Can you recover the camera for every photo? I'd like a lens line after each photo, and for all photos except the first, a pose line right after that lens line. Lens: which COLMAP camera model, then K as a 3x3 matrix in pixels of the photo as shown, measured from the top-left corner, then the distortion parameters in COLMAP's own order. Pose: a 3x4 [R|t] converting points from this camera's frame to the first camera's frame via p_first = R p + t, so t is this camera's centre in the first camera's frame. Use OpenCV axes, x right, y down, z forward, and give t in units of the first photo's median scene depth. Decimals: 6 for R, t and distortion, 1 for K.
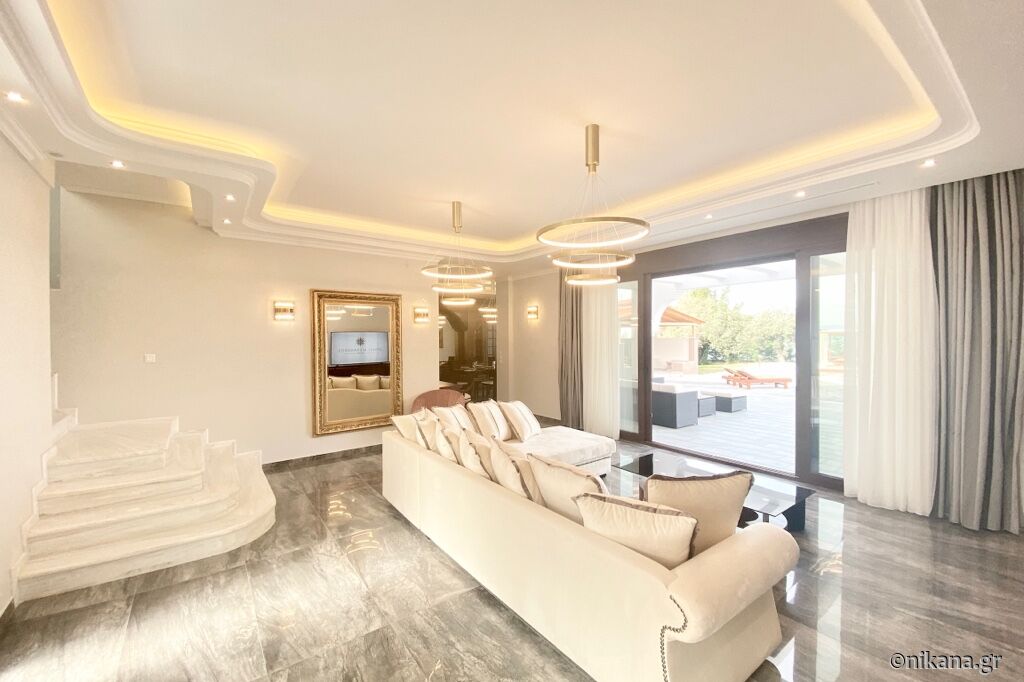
lens RADIAL K [[415.0, 0, 512.0], [0, 415.0, 341.0], [0, 0, 1]] dist [0.000170, -0.000169]
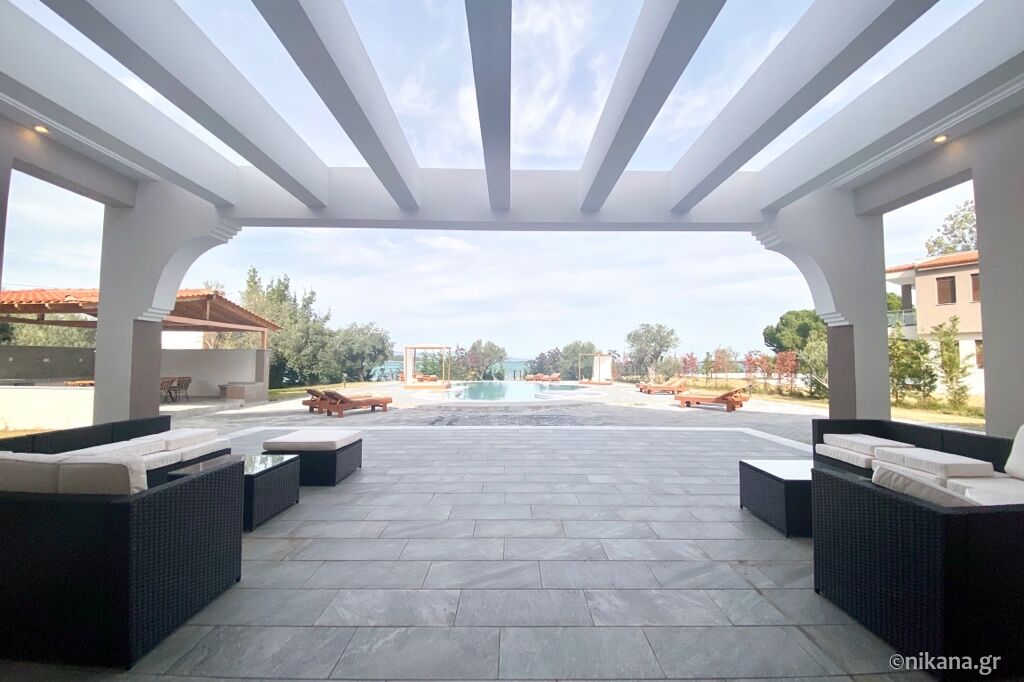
lens RADIAL K [[415.0, 0, 512.0], [0, 415.0, 341.0], [0, 0, 1]] dist [0.000170, -0.000169]
pose [[0.587543, 0.050544, 0.807613, 0.113110], [-0.003208, 0.998185, -0.060137, 0.019142], [-0.809186, 0.032742, 0.586639, 0.238839]]
